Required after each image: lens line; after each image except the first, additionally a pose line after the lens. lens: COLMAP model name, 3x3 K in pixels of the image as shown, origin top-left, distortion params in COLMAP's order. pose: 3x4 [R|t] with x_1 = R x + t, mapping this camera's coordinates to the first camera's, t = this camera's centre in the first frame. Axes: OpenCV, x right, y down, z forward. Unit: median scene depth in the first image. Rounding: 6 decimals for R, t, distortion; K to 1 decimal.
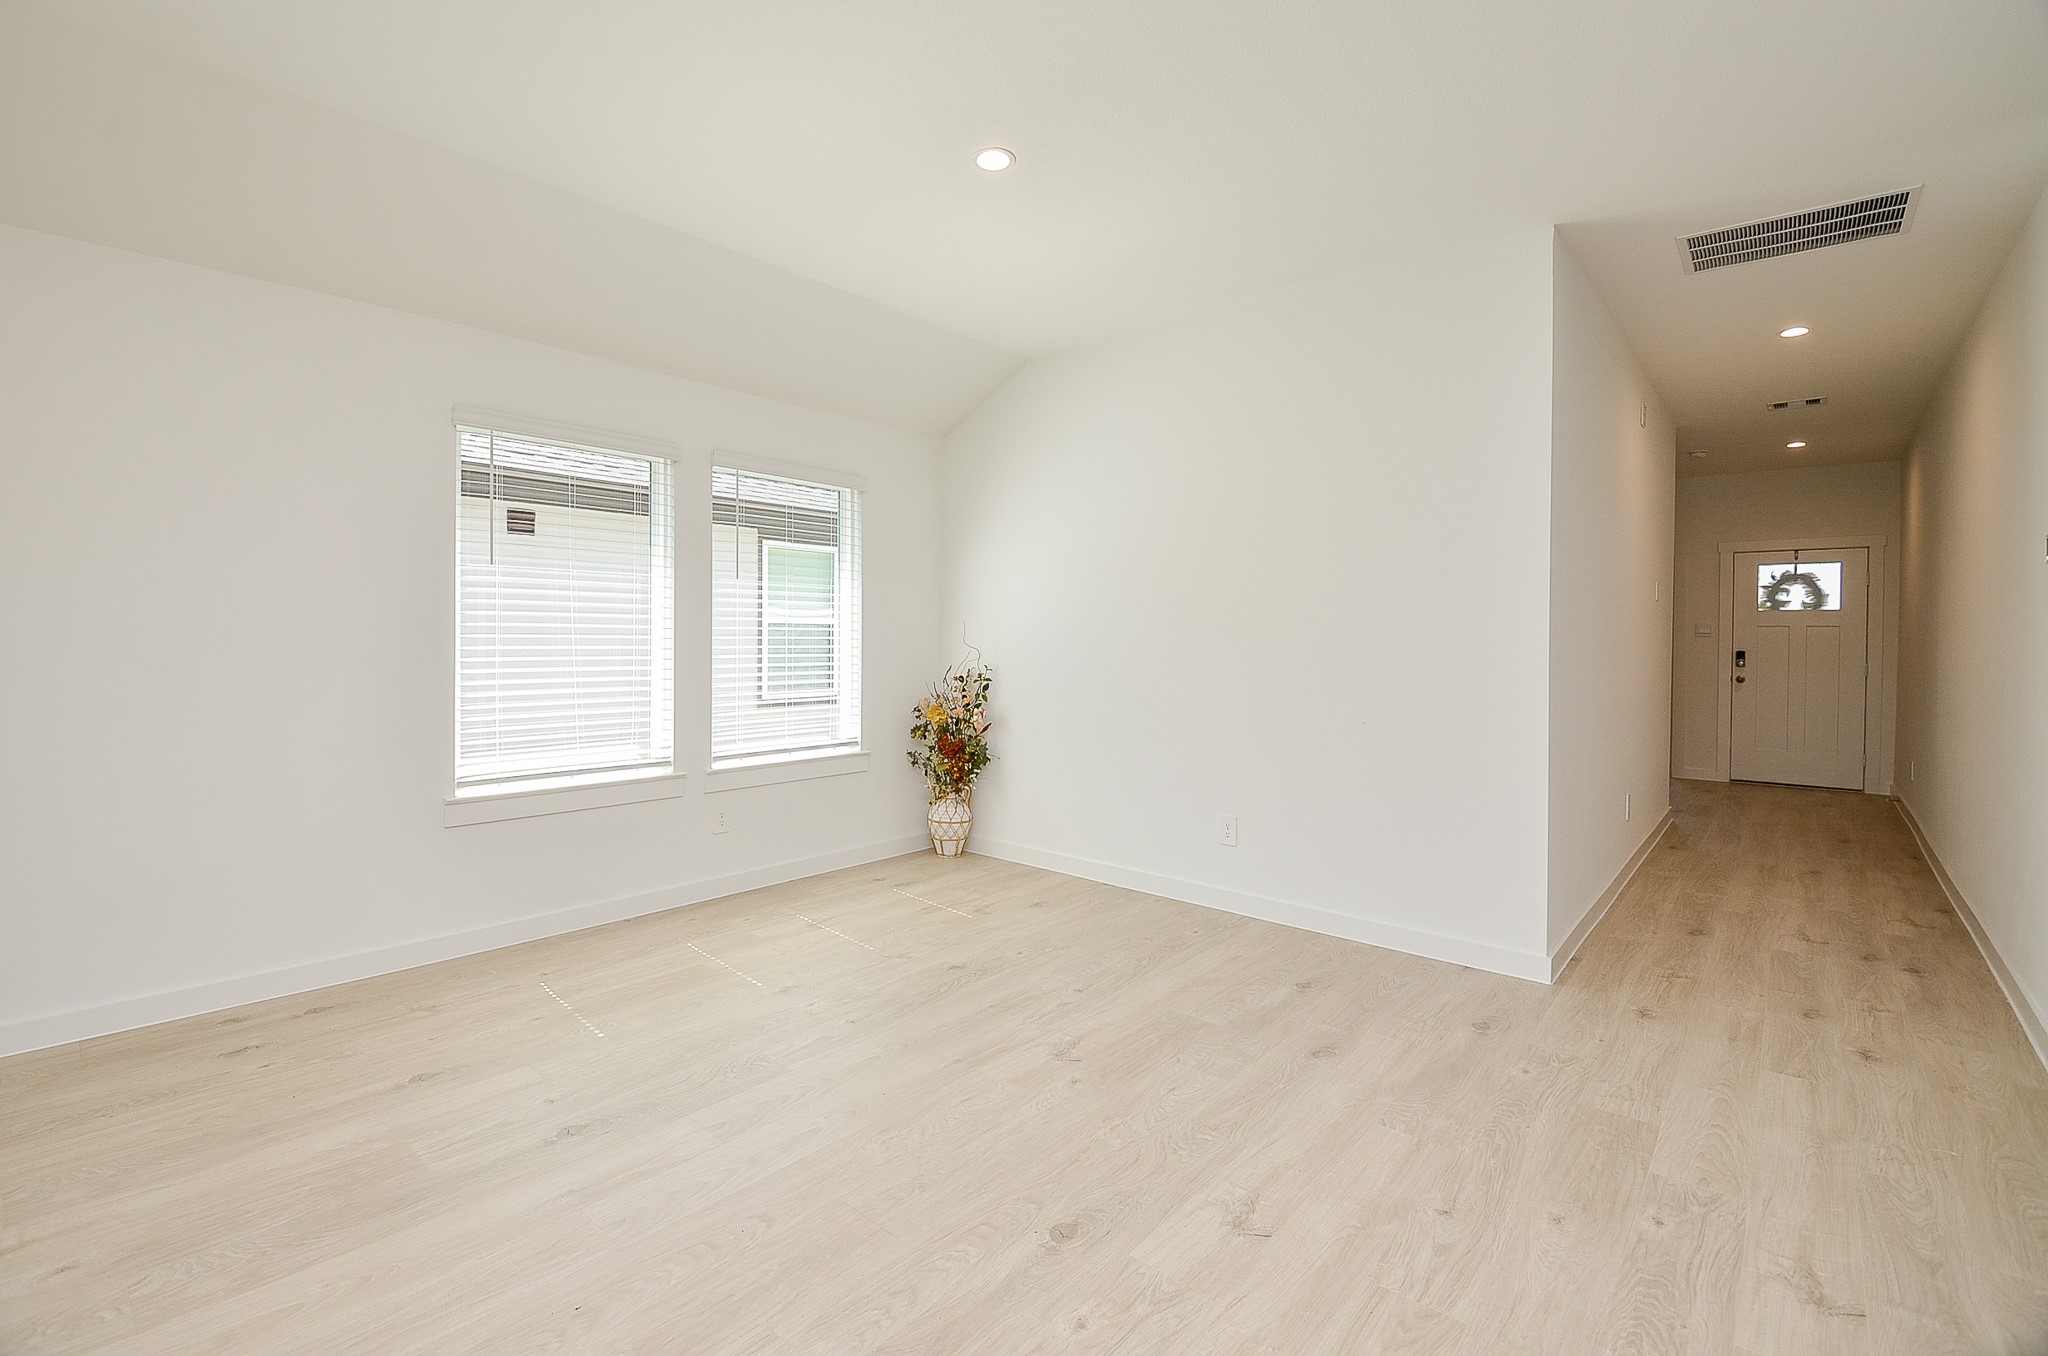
lens RADIAL K [[926.3, 0, 978.8], [0, 926.3, 649.3], [0, 0, 1]] dist [-0.006843, -0.008691]
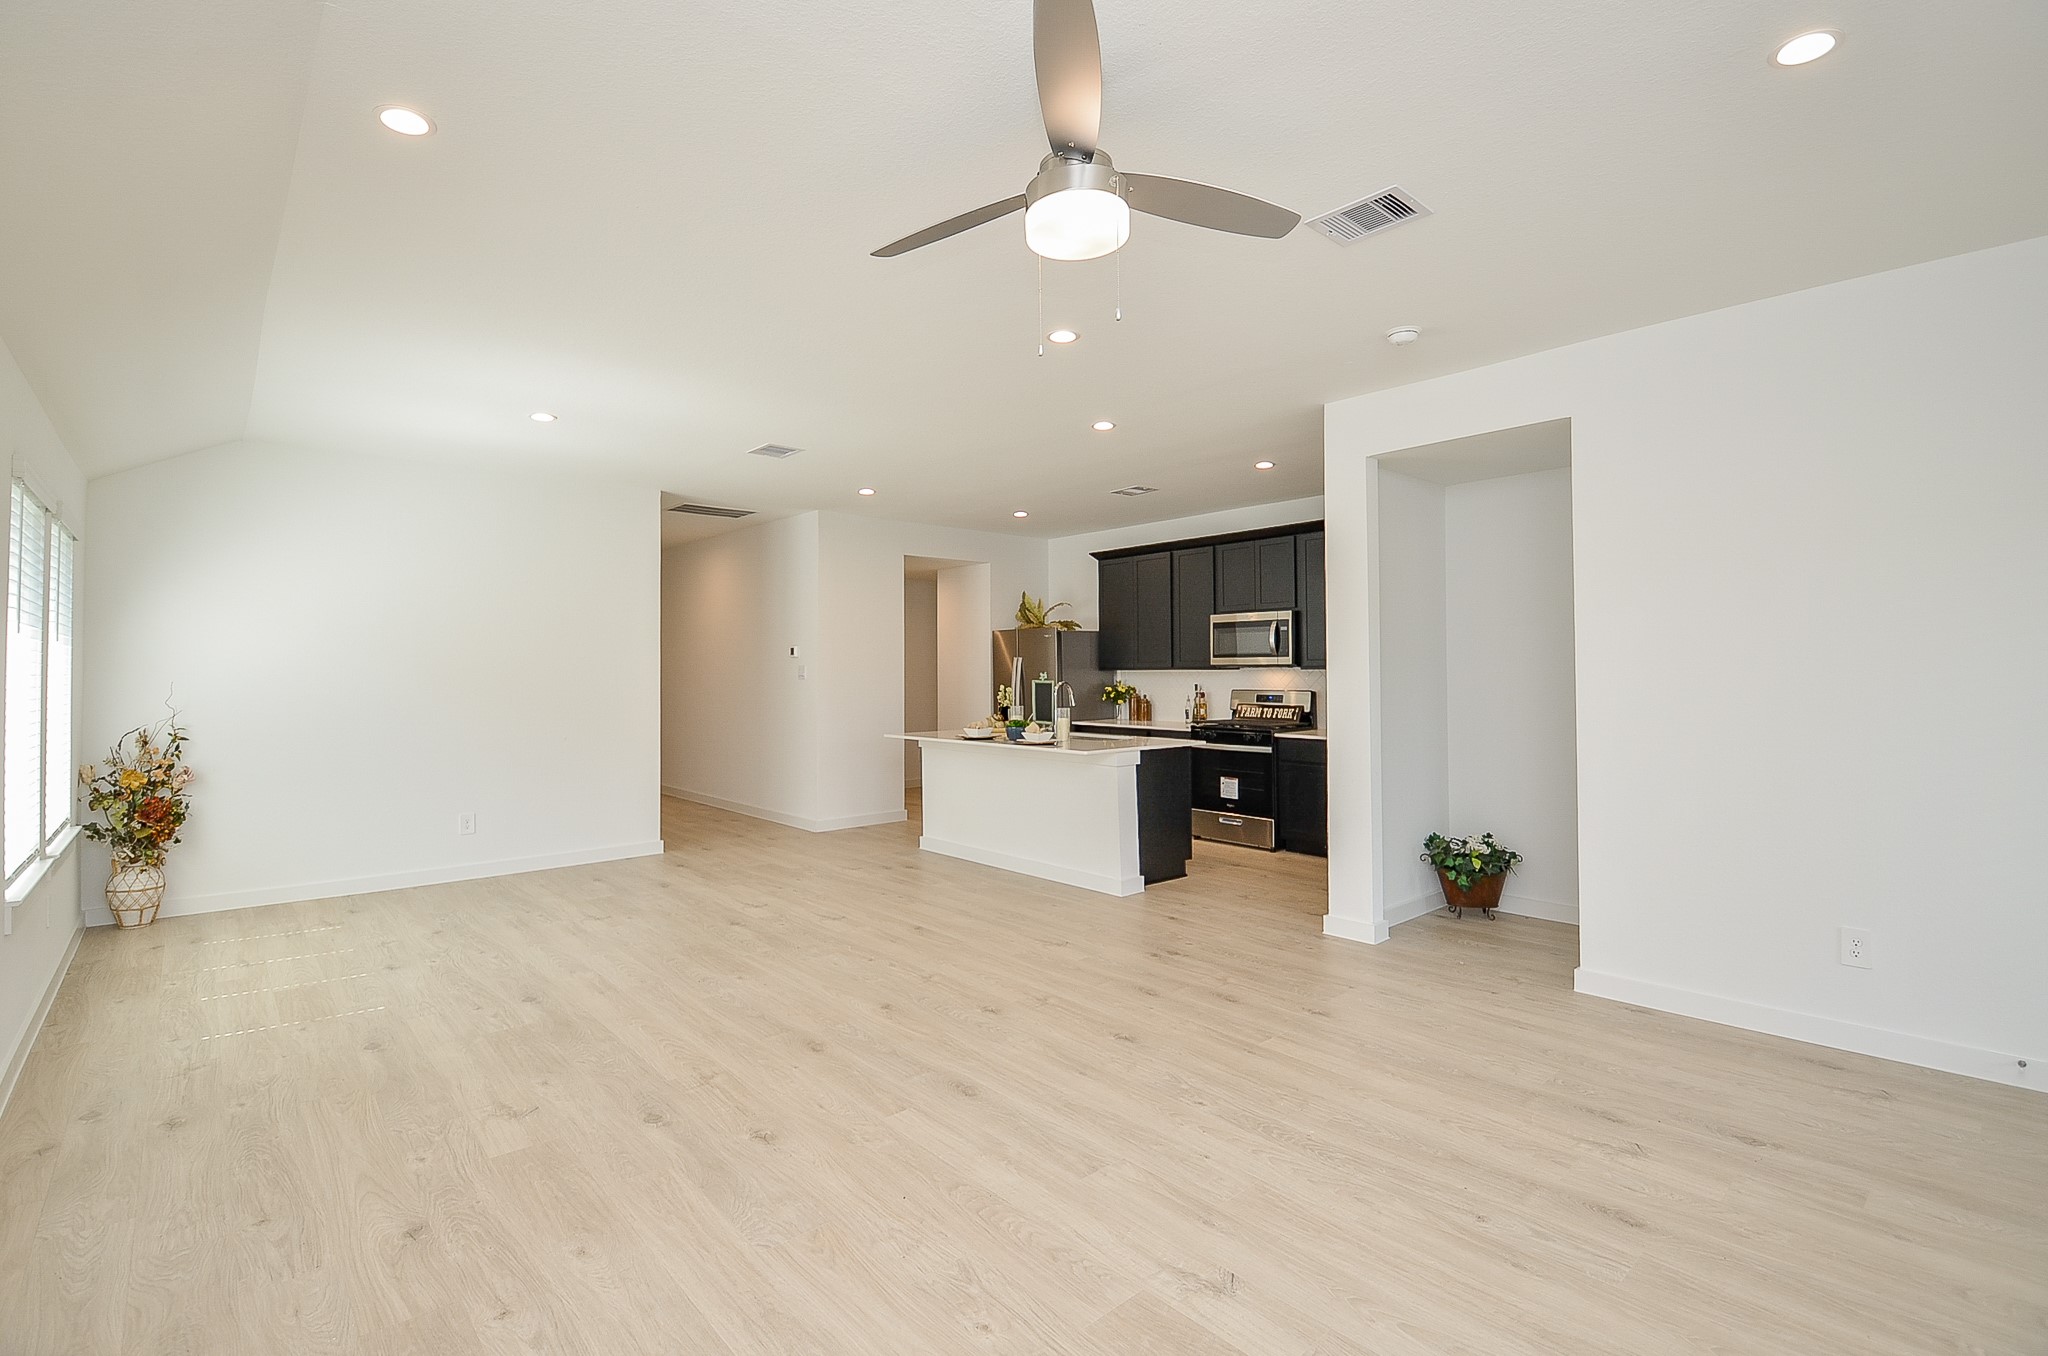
lens RADIAL K [[926.3, 0, 1018.1], [0, 926.3, 643.1], [0, 0, 1]] dist [-0.006843, -0.008691]
pose [[0.116357, 0.024167, 0.992913, -0.887326], [0.021173, 0.999416, -0.026806, -0.026790], [-0.992982, 0.024143, 0.115777, -0.038623]]
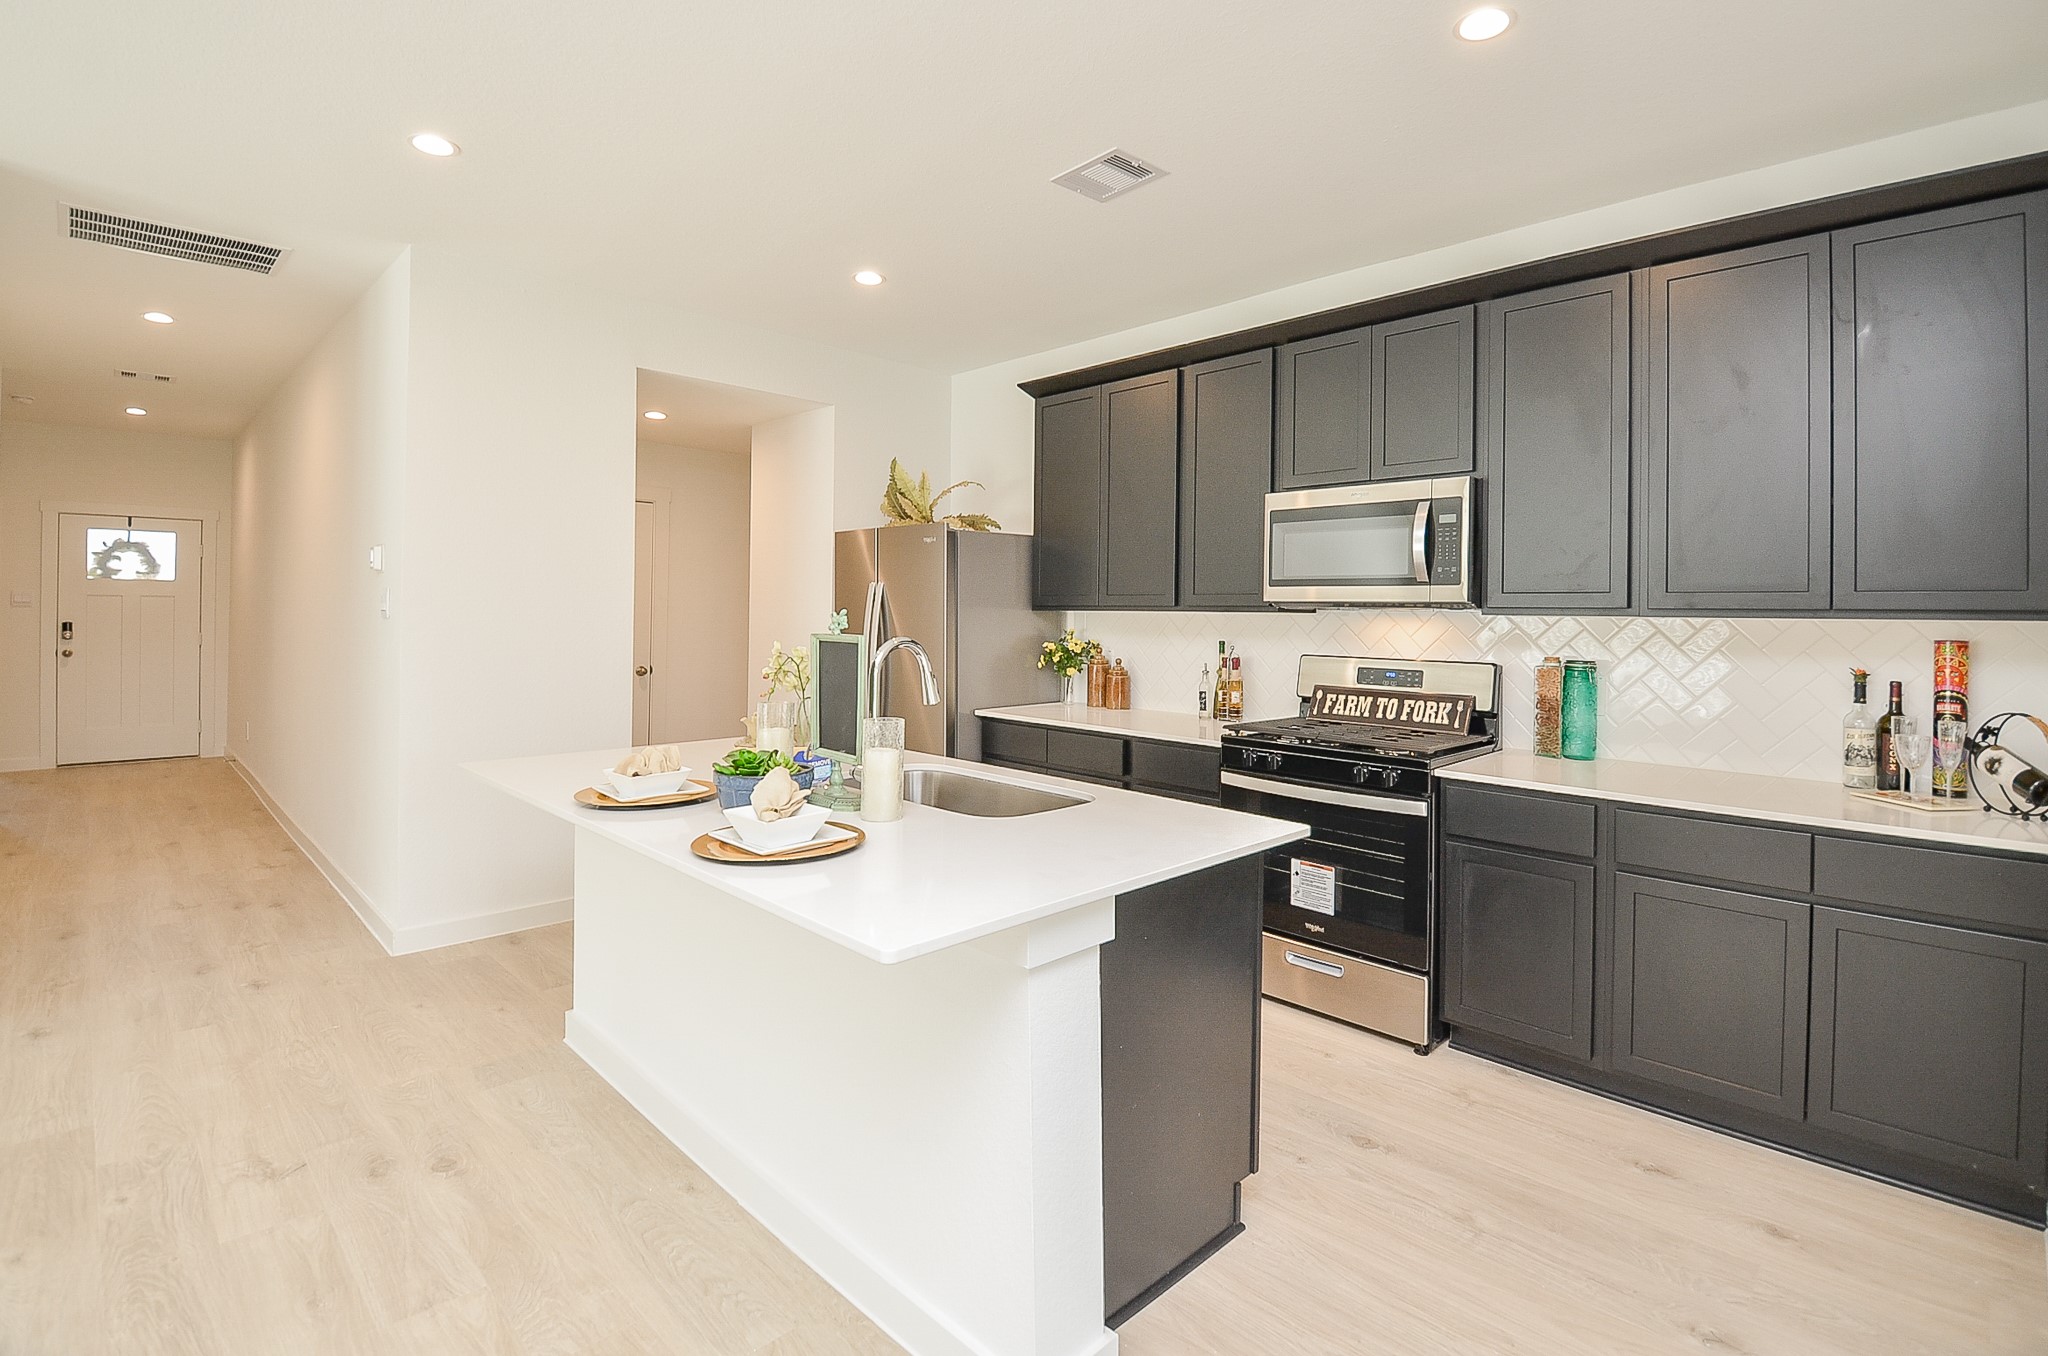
lens RADIAL K [[926.3, 0, 1044.8], [0, 926.3, 620.8], [0, 0, 1]] dist [-0.006843, -0.008691]
pose [[0.048228, -0.009098, 0.998795, -0.086235], [0.002828, 0.999956, 0.008972, -0.017743], [-0.998832, 0.002392, 0.048251, -0.042828]]
